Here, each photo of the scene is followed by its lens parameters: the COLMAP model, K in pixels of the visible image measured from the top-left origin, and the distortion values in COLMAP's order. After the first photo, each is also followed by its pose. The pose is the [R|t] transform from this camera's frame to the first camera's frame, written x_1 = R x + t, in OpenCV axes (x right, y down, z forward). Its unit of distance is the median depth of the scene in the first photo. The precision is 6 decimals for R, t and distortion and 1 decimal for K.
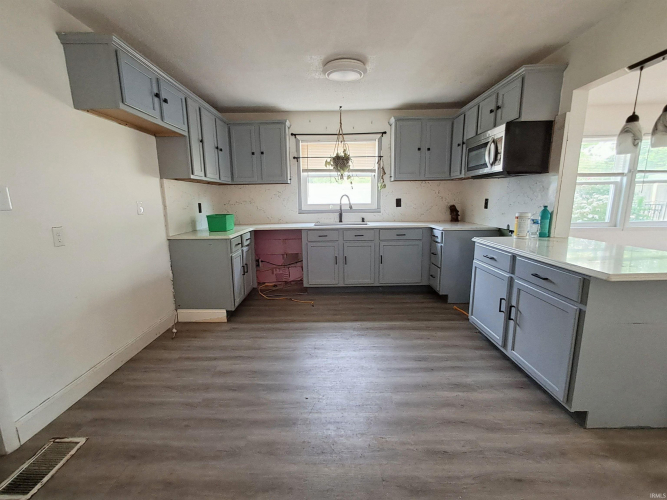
lens RADIAL K [[304.6, 0, 328.6], [0, 304.6, 256.7], [0, 0, 1]] dist [-0.002713, 0.005447]
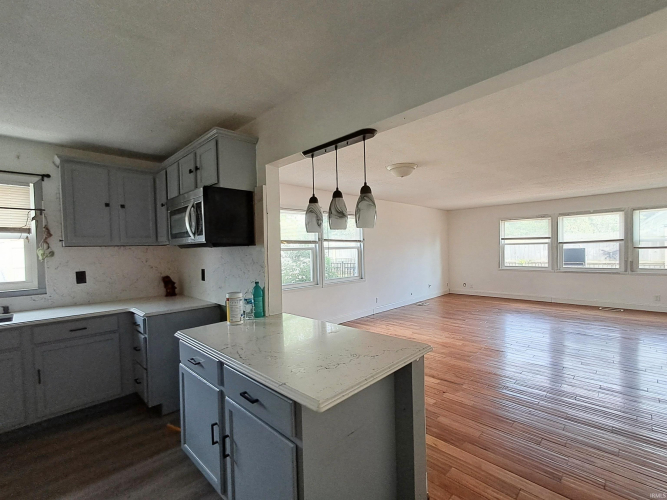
lens RADIAL K [[304.6, 0, 328.6], [0, 304.6, 256.7], [0, 0, 1]] dist [-0.002713, 0.005447]
pose [[0.703692, -0.020492, 0.710210, 0.169536], [0.145755, 0.982488, -0.116069, -0.077818], [-0.695394, 0.185193, 0.694356, 0.164001]]
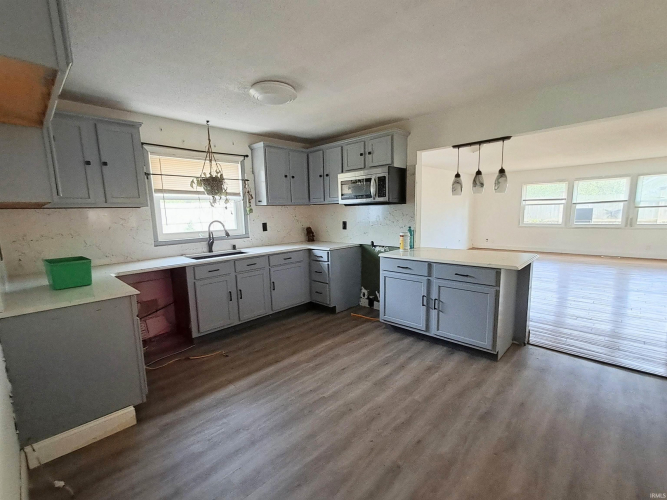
lens RADIAL K [[304.6, 0, 328.6], [0, 304.6, 256.7], [0, 0, 1]] dist [-0.002713, 0.005447]
pose [[0.691575, -0.109893, 0.713896, -0.435016], [0.151402, 0.988457, 0.005489, -0.069193], [-0.706259, 0.104289, 0.700230, 0.209035]]
